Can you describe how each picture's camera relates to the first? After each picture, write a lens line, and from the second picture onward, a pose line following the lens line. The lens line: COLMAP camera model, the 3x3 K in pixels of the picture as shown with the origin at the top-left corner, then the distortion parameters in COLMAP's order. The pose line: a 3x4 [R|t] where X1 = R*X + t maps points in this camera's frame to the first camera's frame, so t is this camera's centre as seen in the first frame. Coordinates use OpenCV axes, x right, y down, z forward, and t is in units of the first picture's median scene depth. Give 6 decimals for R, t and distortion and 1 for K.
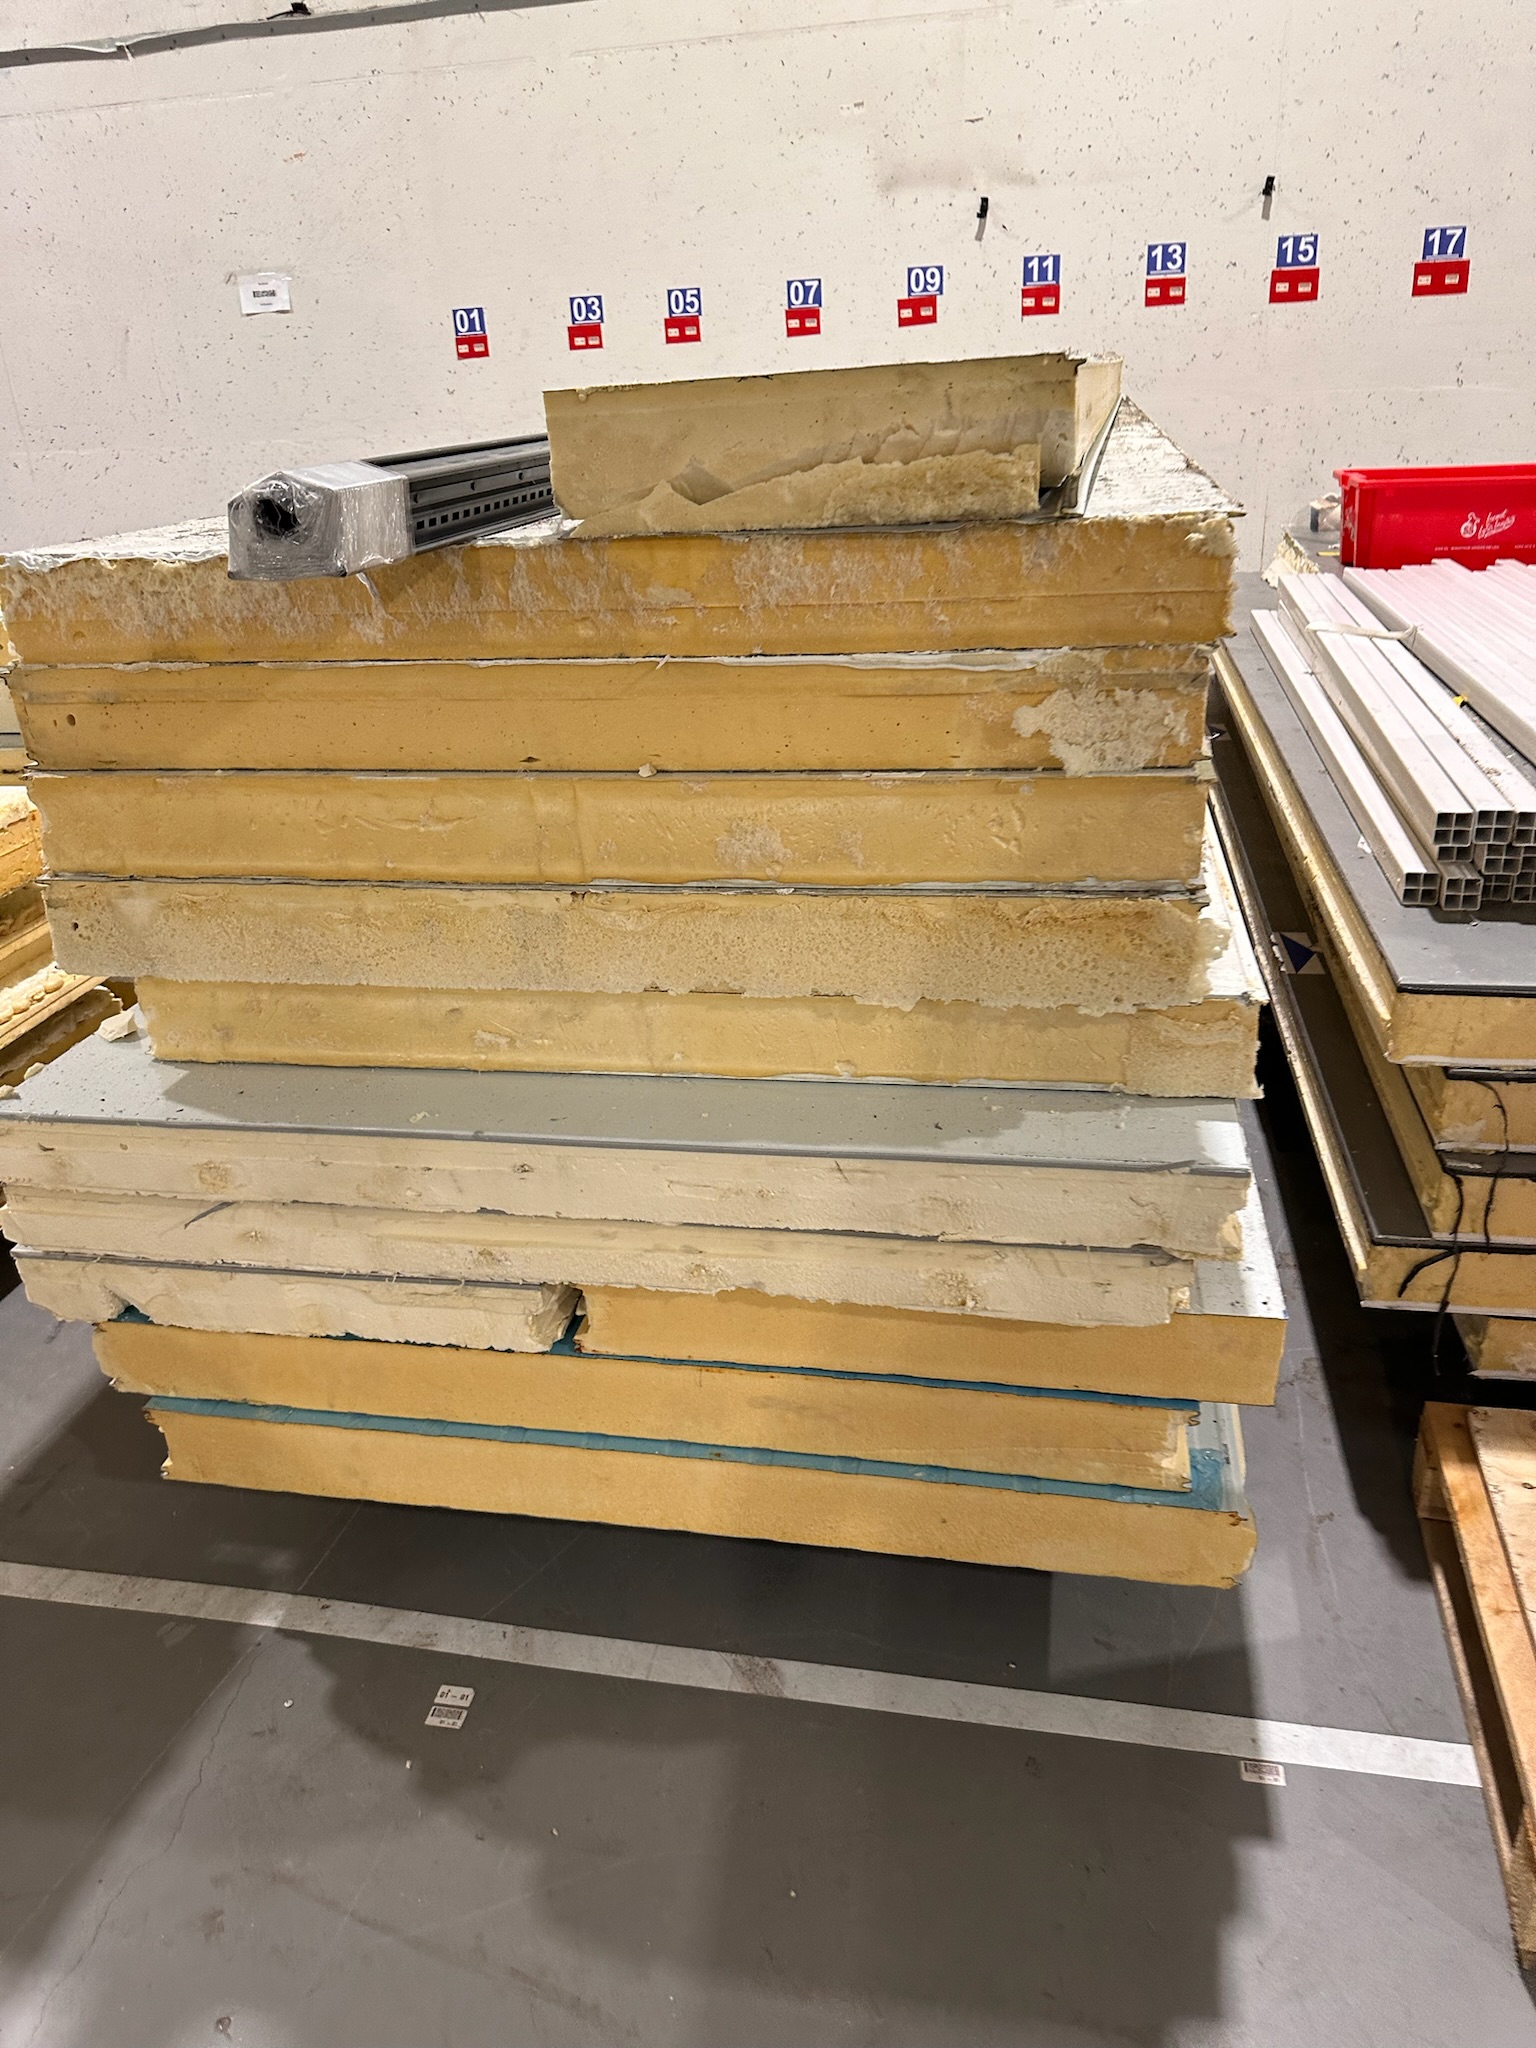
lens RADIAL K [[1444.6, 0, 928.7], [0, 1444.6, 1172.4], [0, 0, 1]] dist [0.041801, -0.071127]
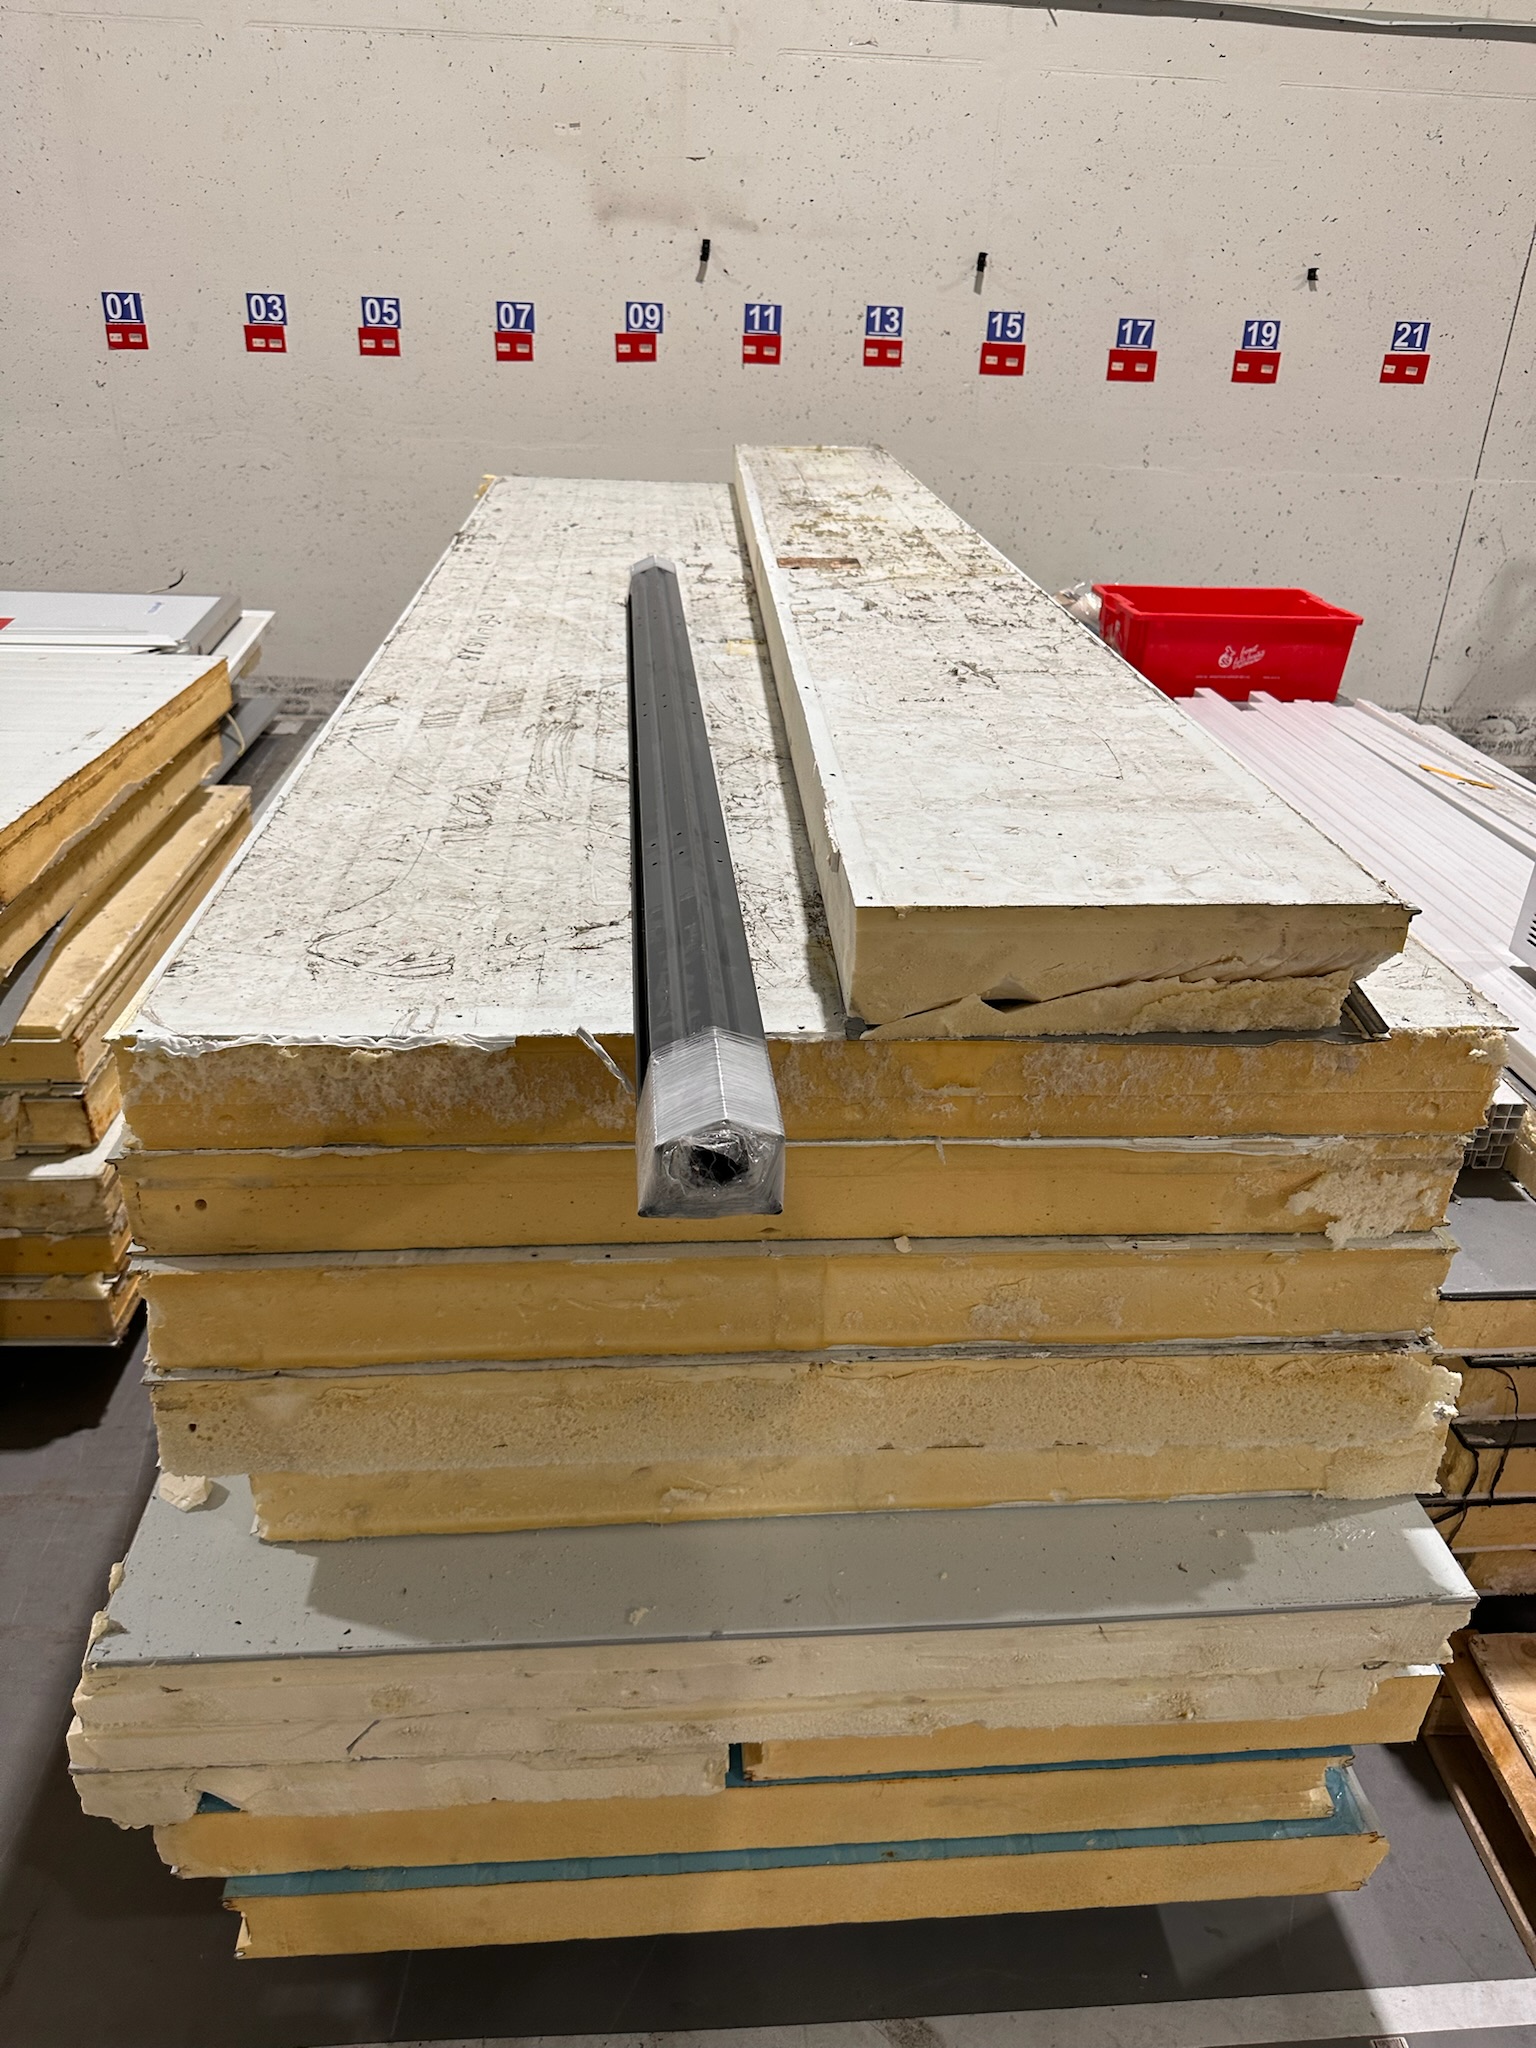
lens RADIAL K [[1433.9, 0, 768.0], [0, 1433.9, 1024.0], [0, 0, 1]] dist [0.007975, -0.054804]
pose [[0.959617, -0.044477, 0.277773, -0.461233], [0.034749, 0.998601, 0.039849, -0.399501], [-0.279157, -0.028588, 0.959820, 0.115468]]
